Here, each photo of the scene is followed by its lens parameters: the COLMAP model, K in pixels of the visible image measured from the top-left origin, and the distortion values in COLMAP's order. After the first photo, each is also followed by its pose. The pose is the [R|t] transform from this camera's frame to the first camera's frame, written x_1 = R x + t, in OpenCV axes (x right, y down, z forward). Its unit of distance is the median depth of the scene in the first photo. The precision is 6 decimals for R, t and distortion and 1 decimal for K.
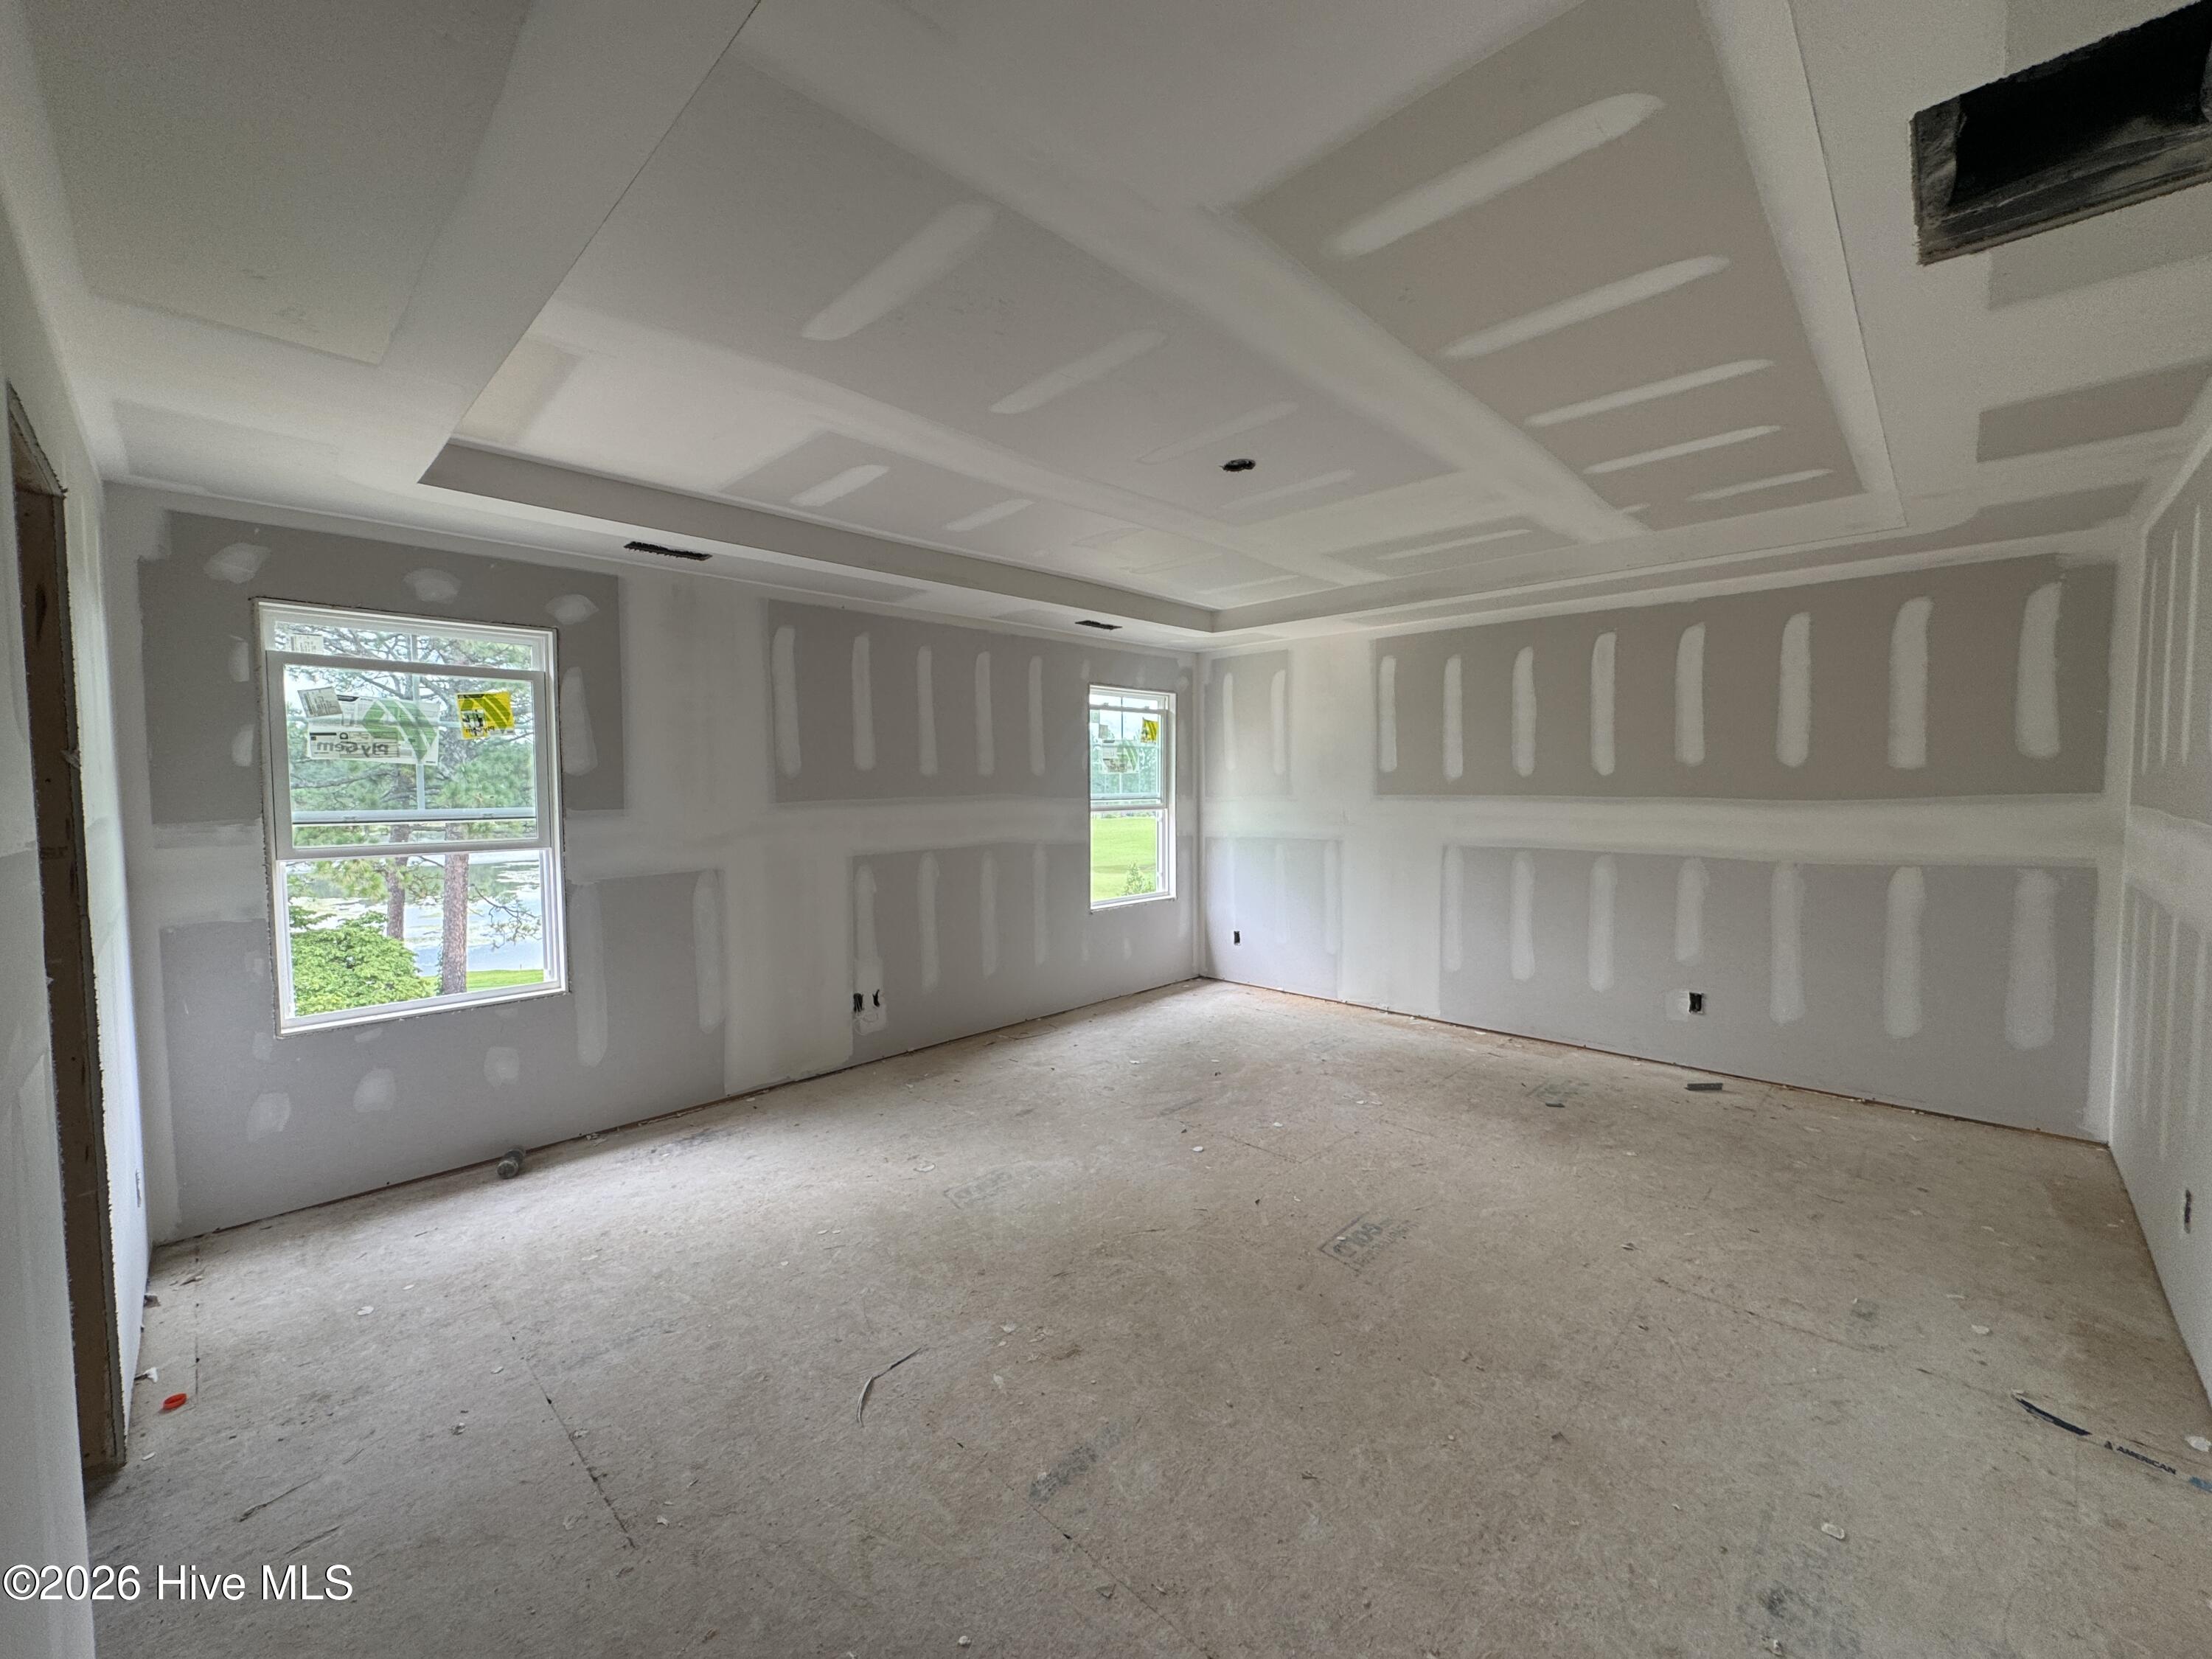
lens RADIAL K [[884.1, 0, 1111.7], [0, 884.1, 821.1], [0, 0, 1]] dist [-0.002677, 0.000630]
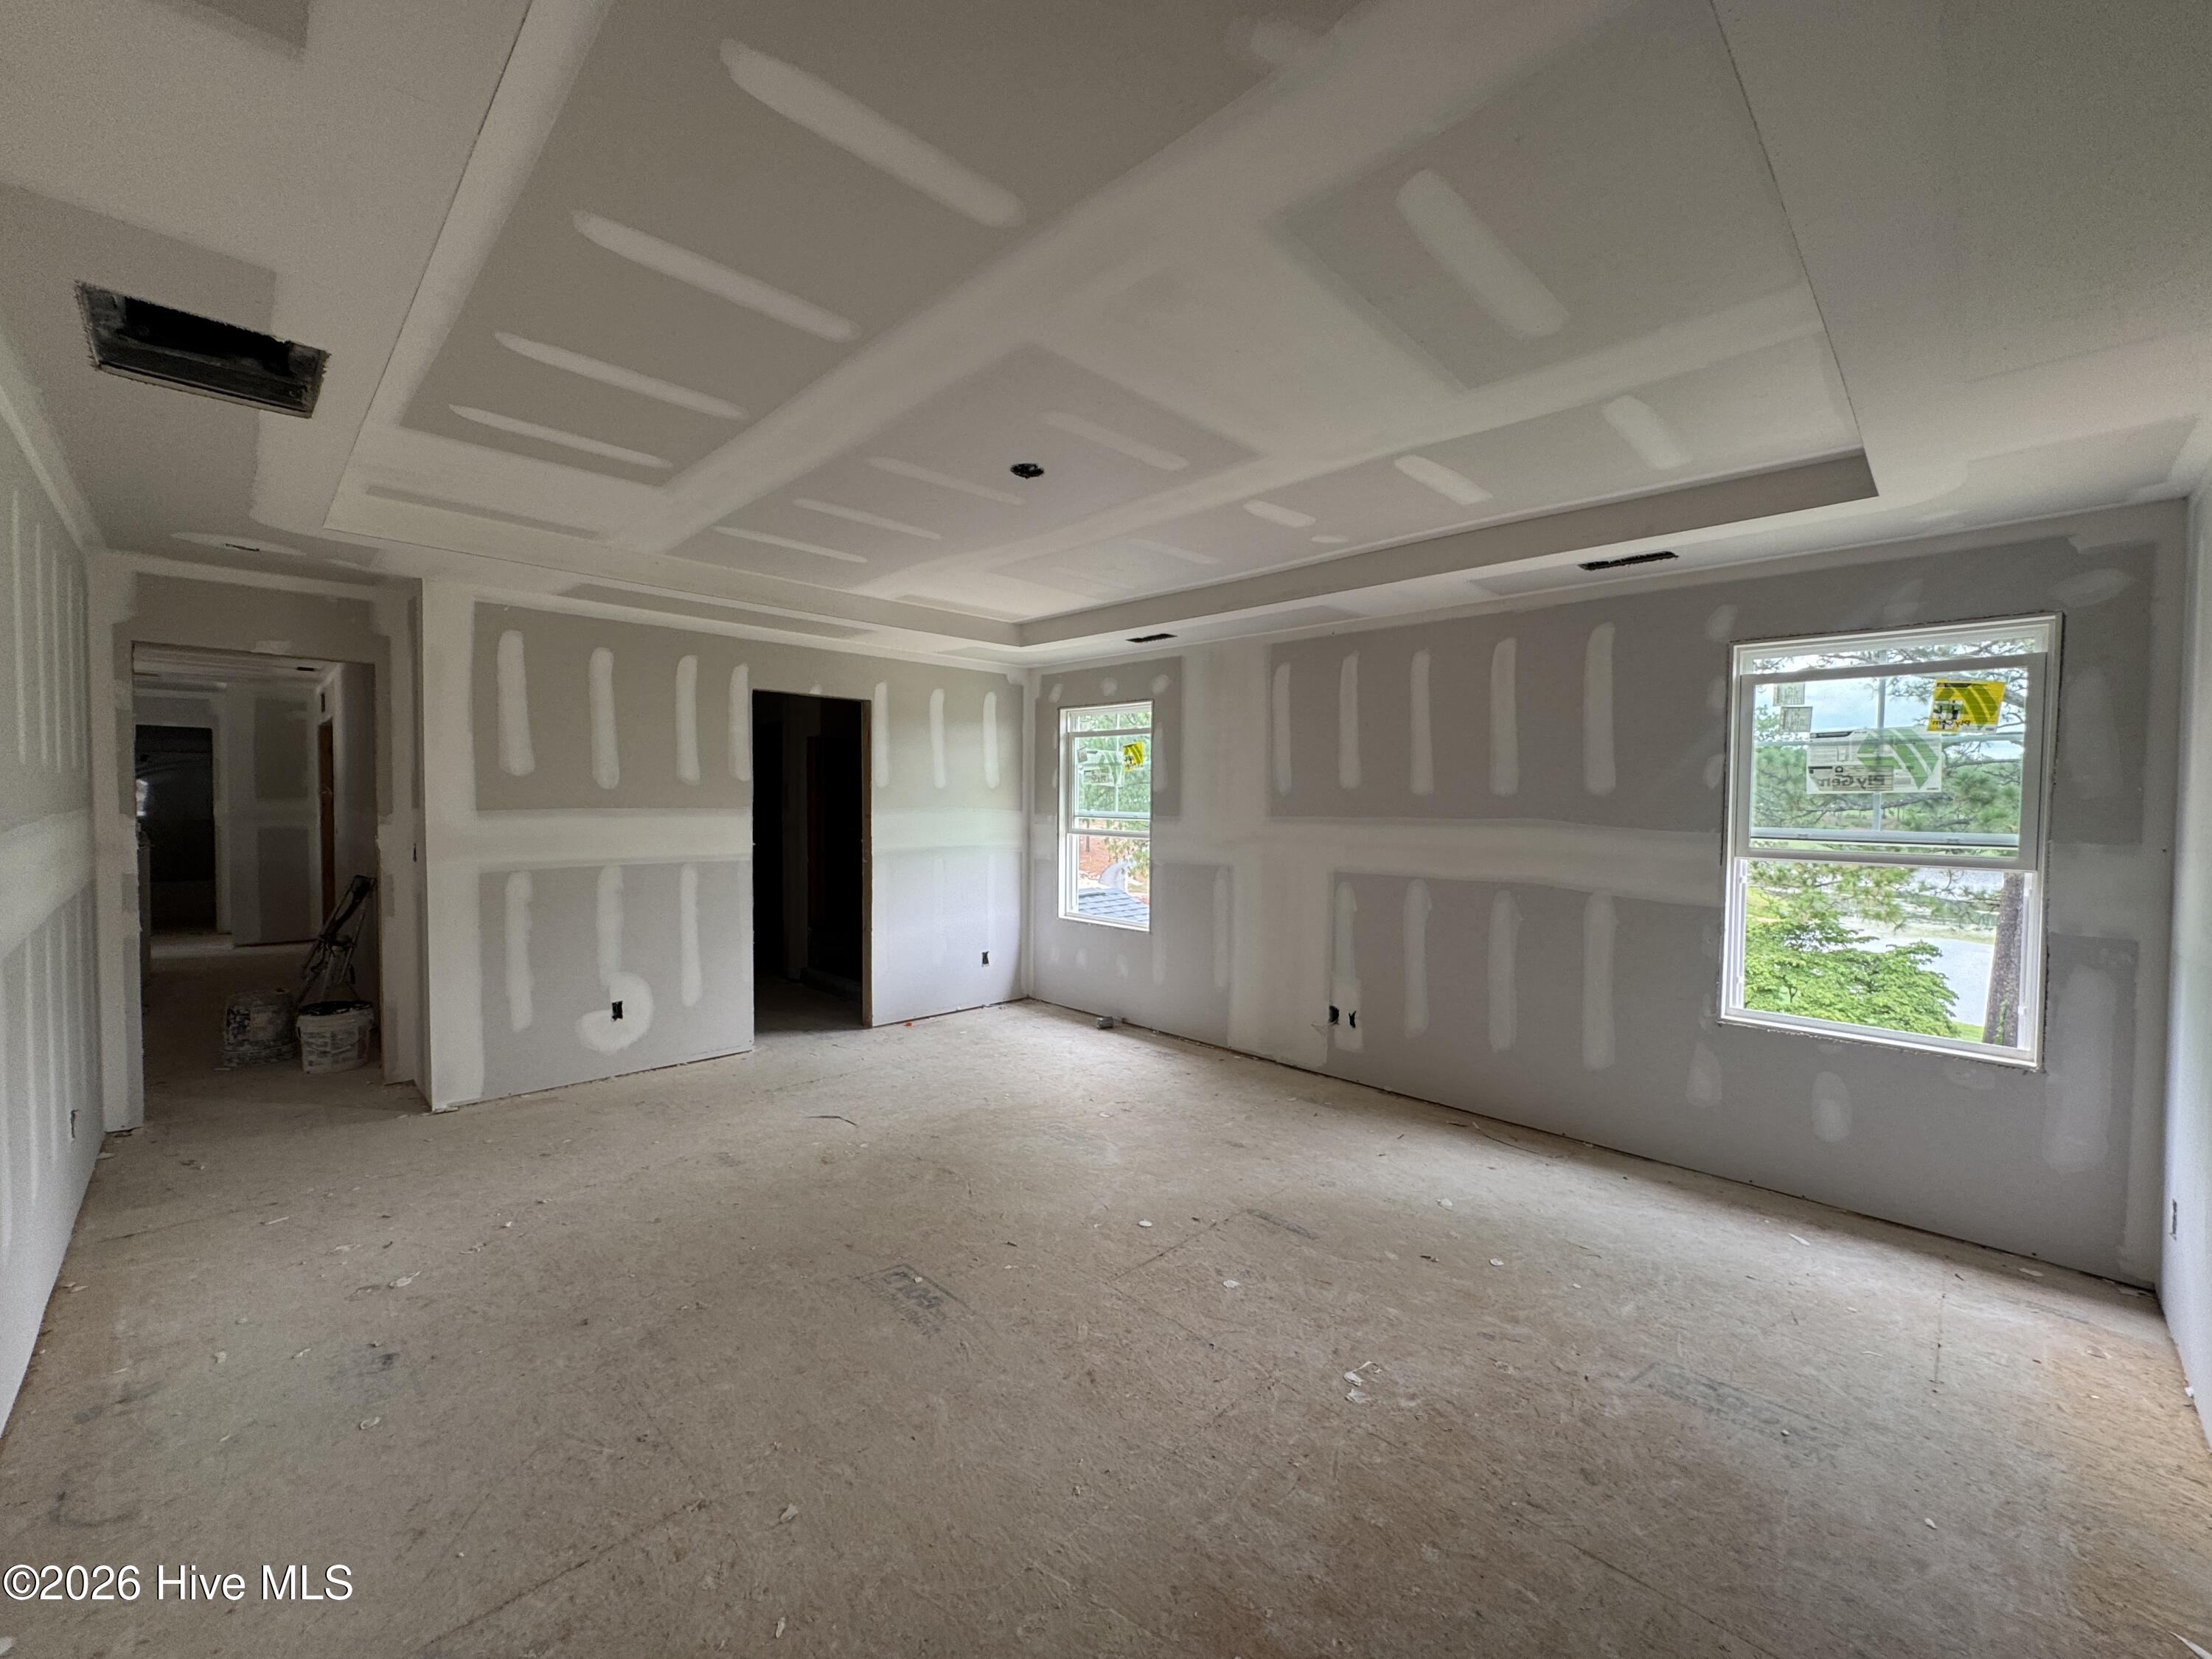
lens RADIAL K [[884.1, 0, 1096.0], [0, 884.1, 823.2], [0, 0, 1]] dist [-0.002677, 0.000630]
pose [[-0.021427, 0.033552, -0.999207, 0.796273], [-0.058417, 0.997687, 0.034753, -0.039159], [0.998062, 0.059115, -0.019418, 0.793851]]
